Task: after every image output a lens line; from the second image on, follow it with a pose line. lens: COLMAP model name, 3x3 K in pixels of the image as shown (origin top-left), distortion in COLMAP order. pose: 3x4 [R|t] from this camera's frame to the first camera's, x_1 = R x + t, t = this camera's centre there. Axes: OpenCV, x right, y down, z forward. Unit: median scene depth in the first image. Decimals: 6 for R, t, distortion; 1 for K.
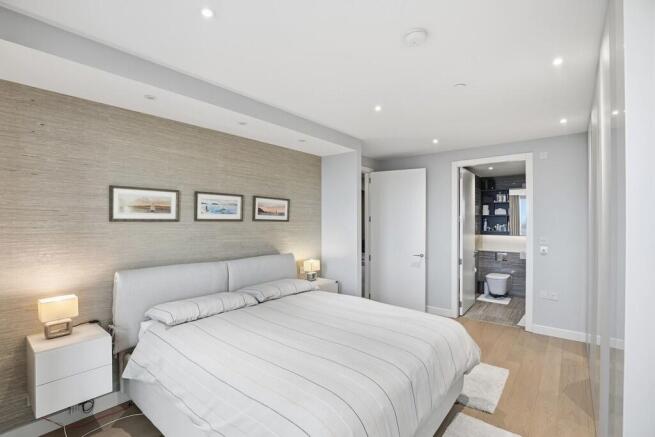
lens RADIAL K [[303.1, 0, 328.2], [0, 303.1, 224.0], [0, 0, 1]] dist [-0.016178, -0.000211]
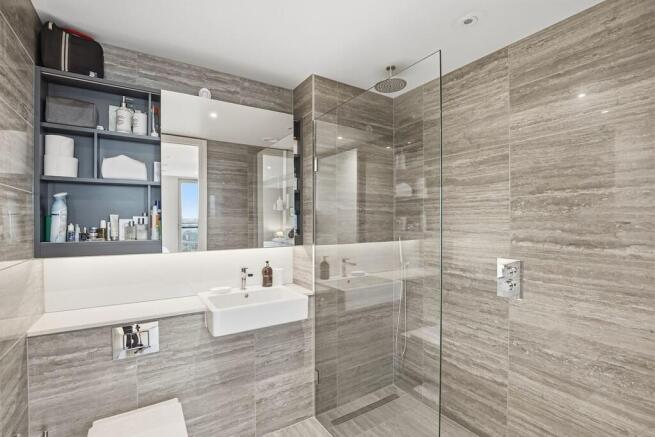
lens RADIAL K [[303.1, 0, 328.7], [0, 303.1, 218.4], [0, 0, 1]] dist [-0.016178, -0.000211]
pose [[0.290138, 0.002946, 0.956980, 0.361747], [-0.008907, 0.999960, -0.000378, 0.002840], [-0.956944, -0.008415, 0.290152, 0.737443]]
